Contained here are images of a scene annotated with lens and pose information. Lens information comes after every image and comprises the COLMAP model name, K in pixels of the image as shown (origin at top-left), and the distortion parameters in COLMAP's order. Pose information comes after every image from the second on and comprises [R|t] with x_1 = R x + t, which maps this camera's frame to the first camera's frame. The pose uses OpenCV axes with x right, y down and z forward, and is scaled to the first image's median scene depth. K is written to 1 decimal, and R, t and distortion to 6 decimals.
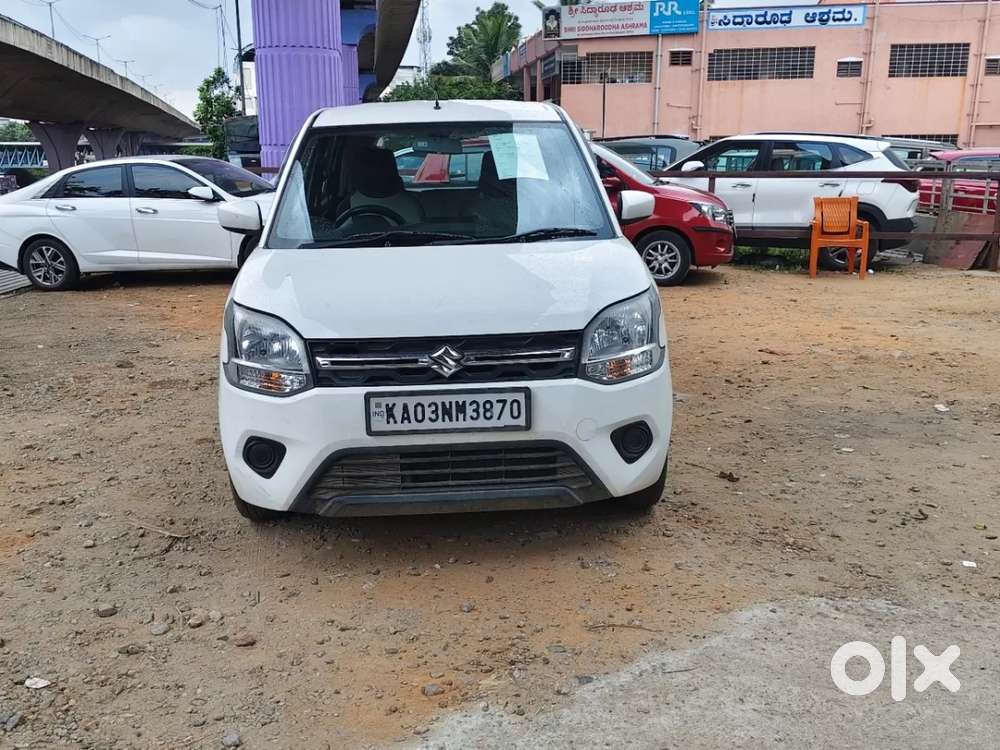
lens RADIAL K [[939.7, 0, 500.0], [0, 939.7, 375.0], [0, 0, 1]] dist [0.070925, -0.113556]
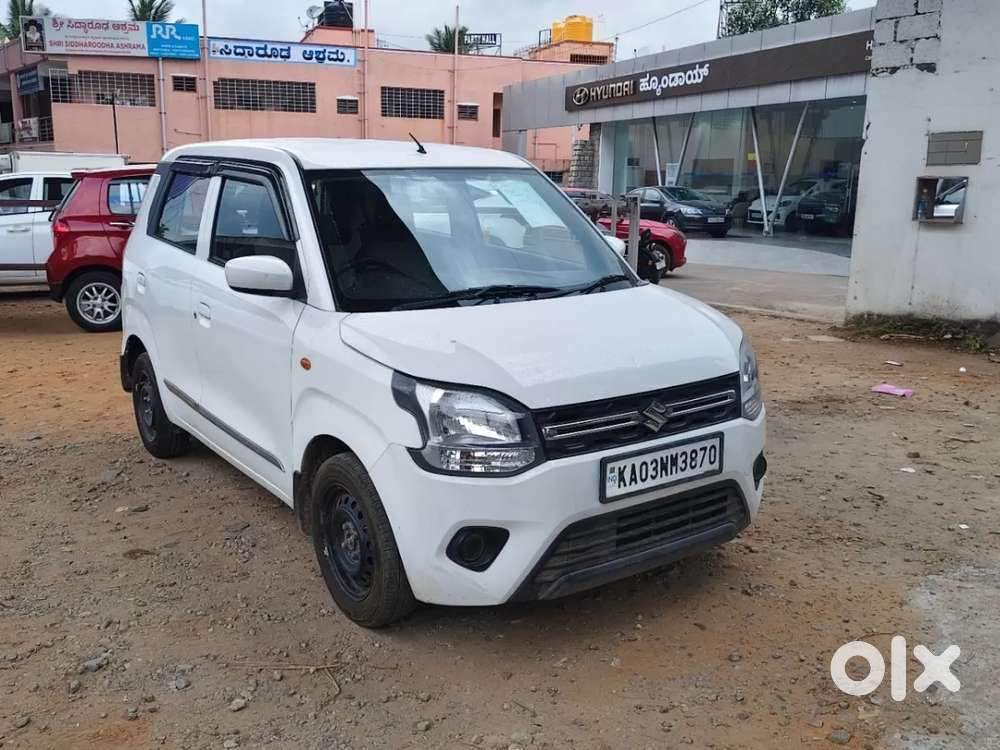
lens RADIAL K [[928.6, 0, 500.0], [0, 928.6, 375.0], [0, 0, 1]] dist [0.070244, -0.098737]
pose [[0.847253, -0.093991, 0.522808, -0.547127], [0.106735, 0.994271, 0.005780, -0.062700], [-0.520356, 0.050905, 0.852431, 0.193351]]
